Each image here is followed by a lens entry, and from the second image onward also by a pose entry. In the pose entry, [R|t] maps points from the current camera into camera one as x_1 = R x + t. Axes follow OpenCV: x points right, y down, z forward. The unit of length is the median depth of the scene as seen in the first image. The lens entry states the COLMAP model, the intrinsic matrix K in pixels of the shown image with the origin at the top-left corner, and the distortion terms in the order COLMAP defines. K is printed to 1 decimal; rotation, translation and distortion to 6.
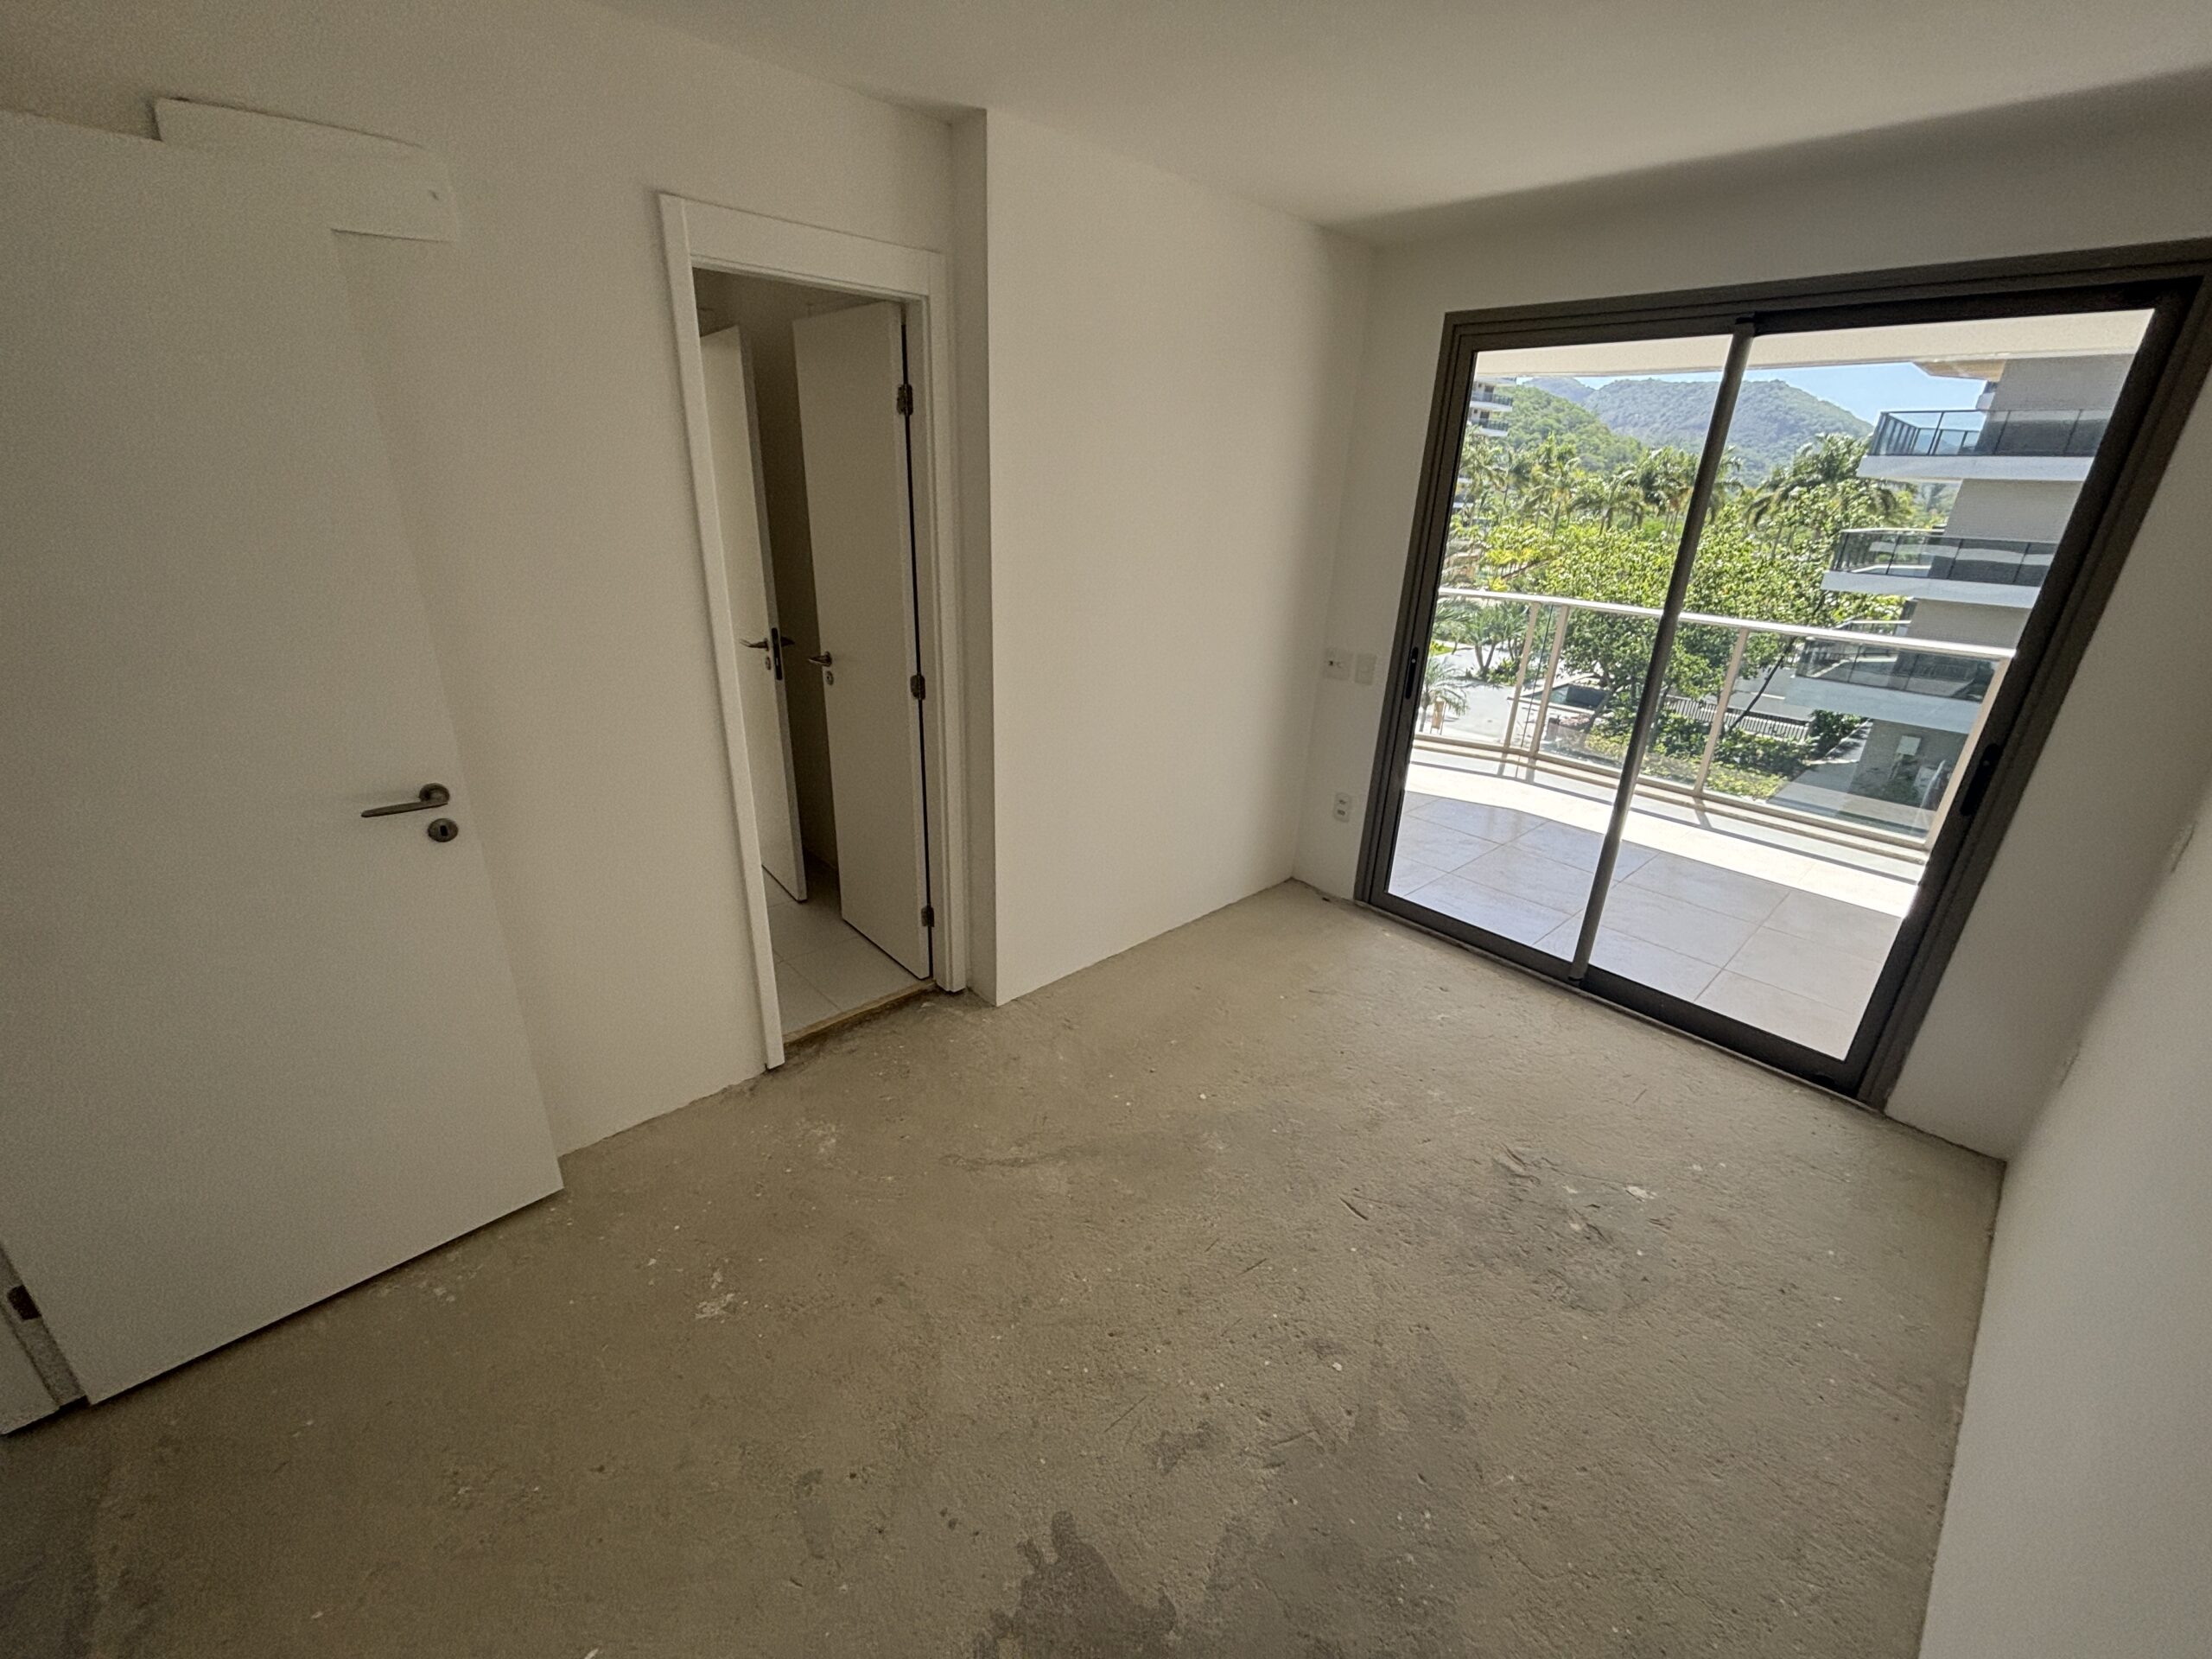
lens RADIAL K [[892.6, 0, 1129.3], [0, 892.6, 828.9], [0, 0, 1]] dist [-0.002554, 0.000190]
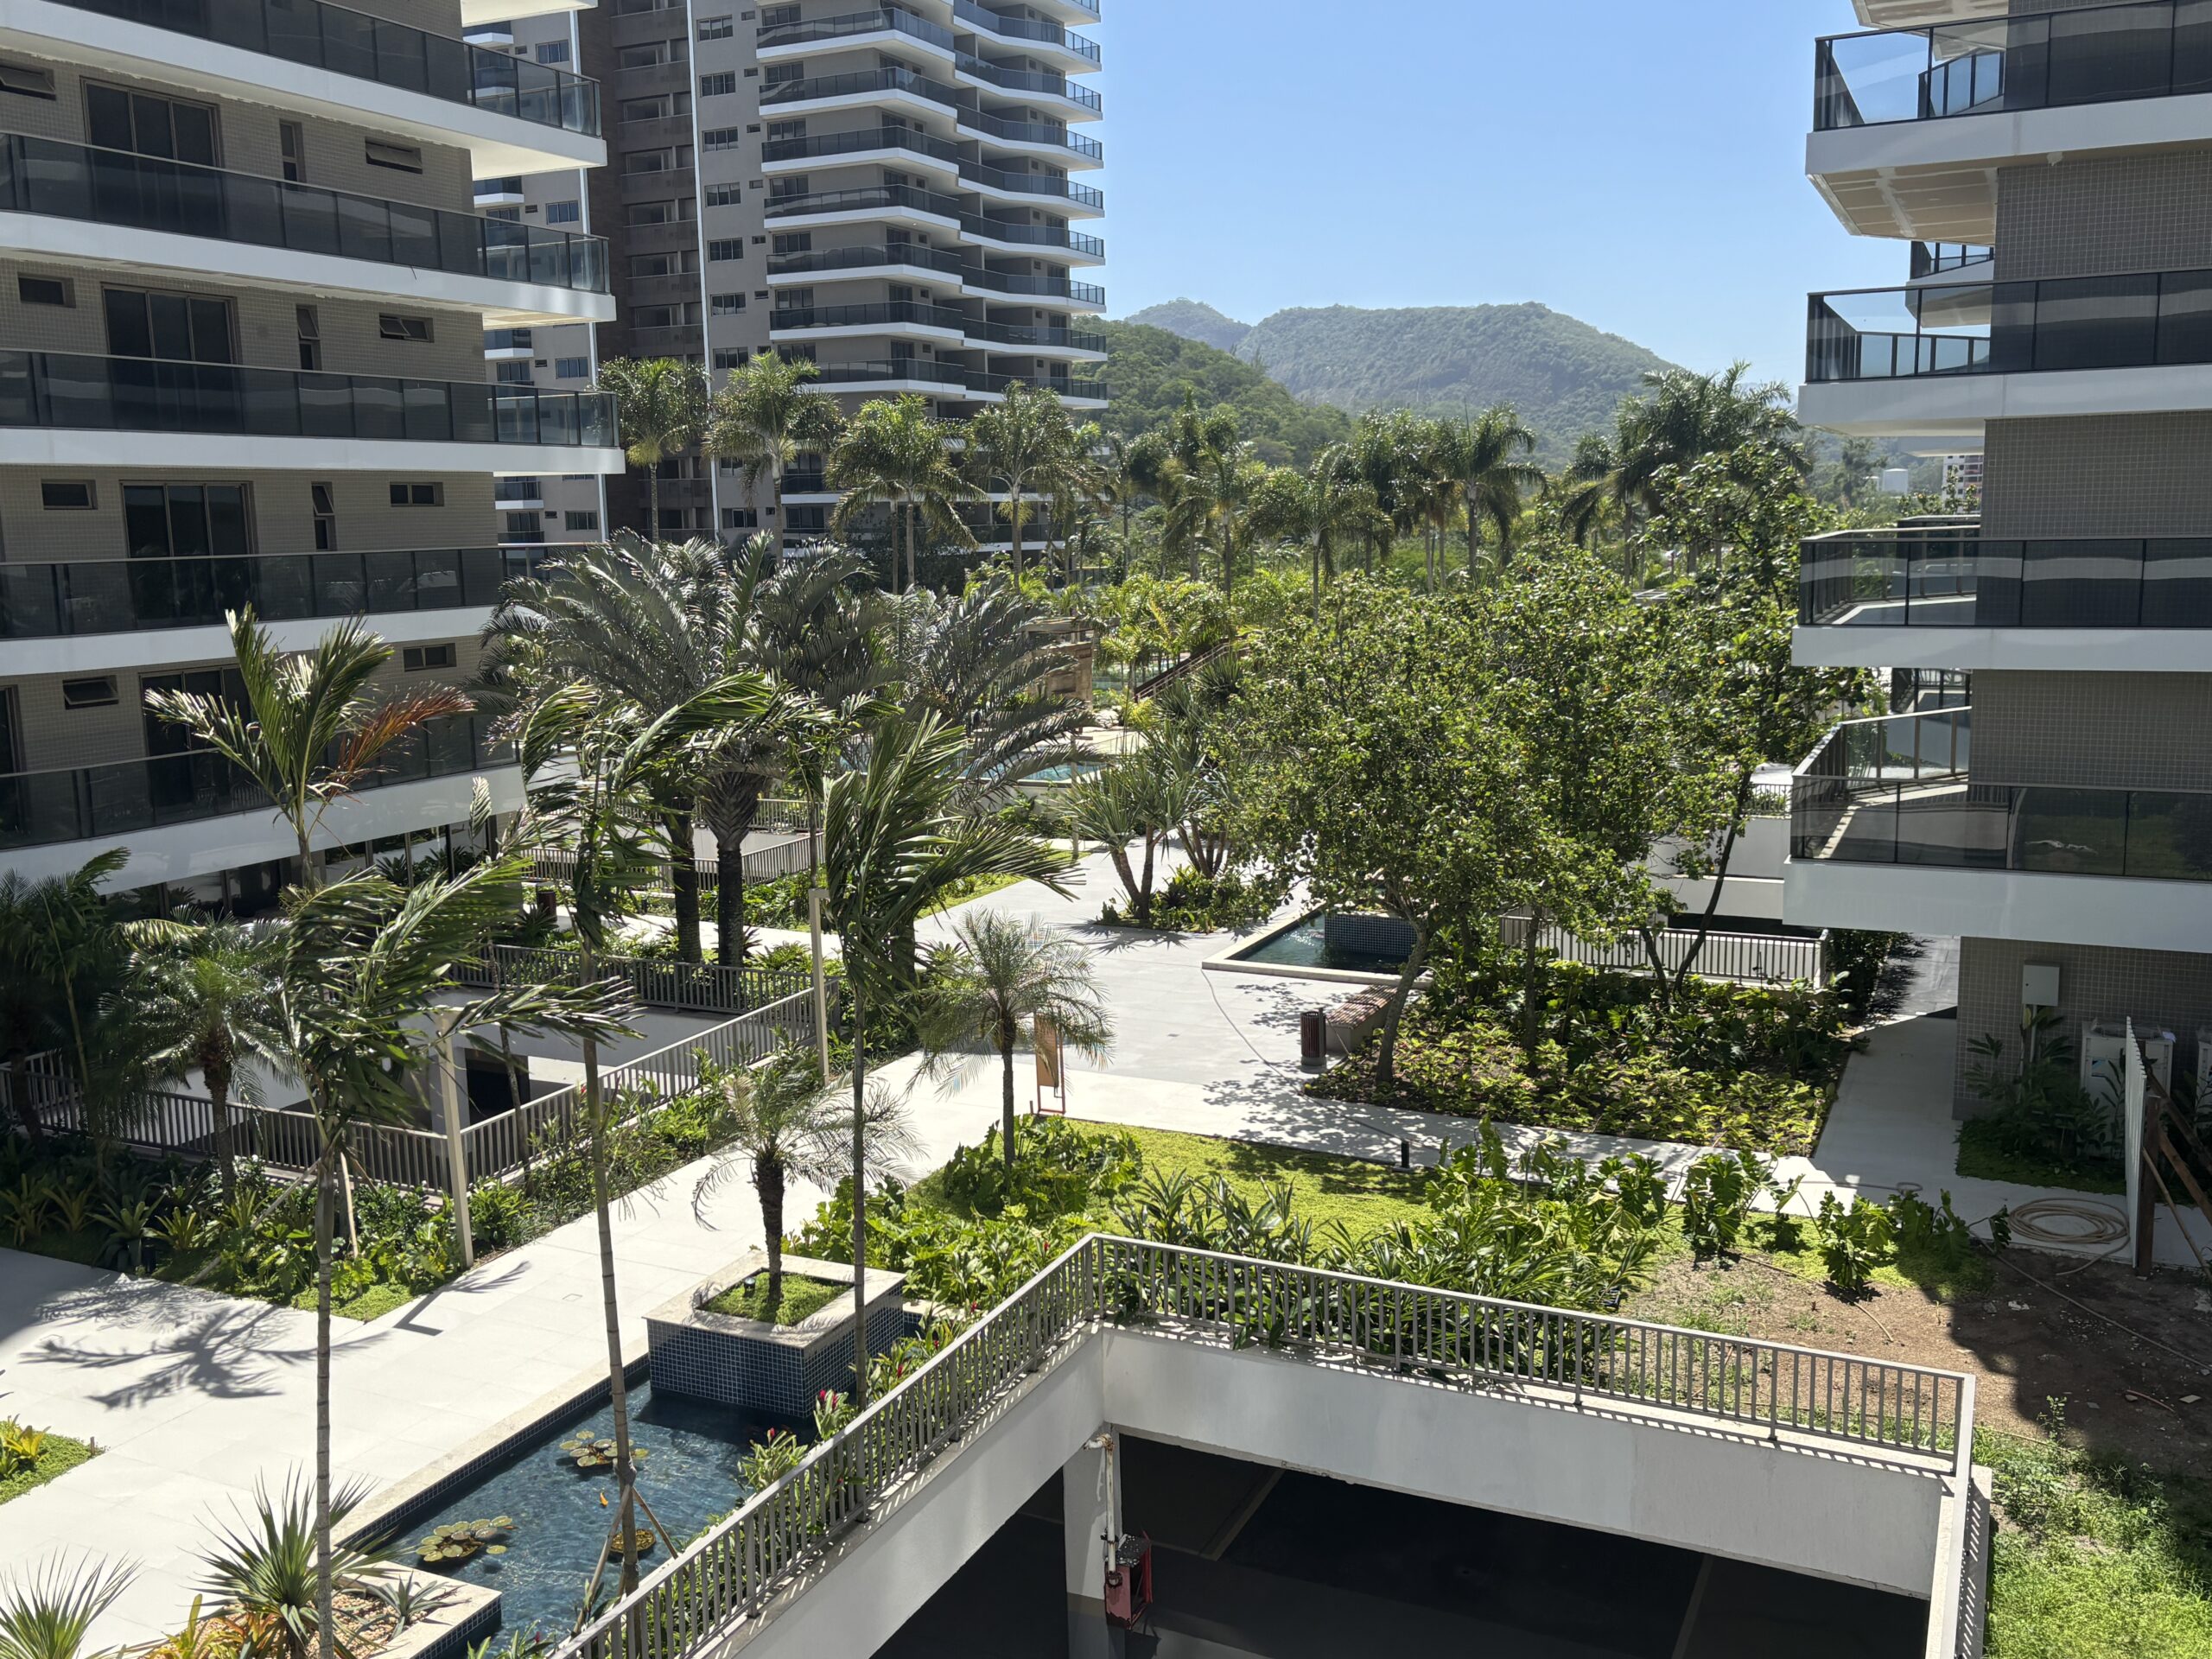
lens RADIAL K [[1931.5, 0, 1101.6], [0, 1931.5, 828.8], [0, 0, 1]] dist [0.019604, -0.001949]
pose [[0.934071, -0.113605, 0.338533, 0.061673], [0.182283, 0.966912, -0.178476, -0.043438], [-0.307056, 0.228418, 0.923873, 0.122812]]
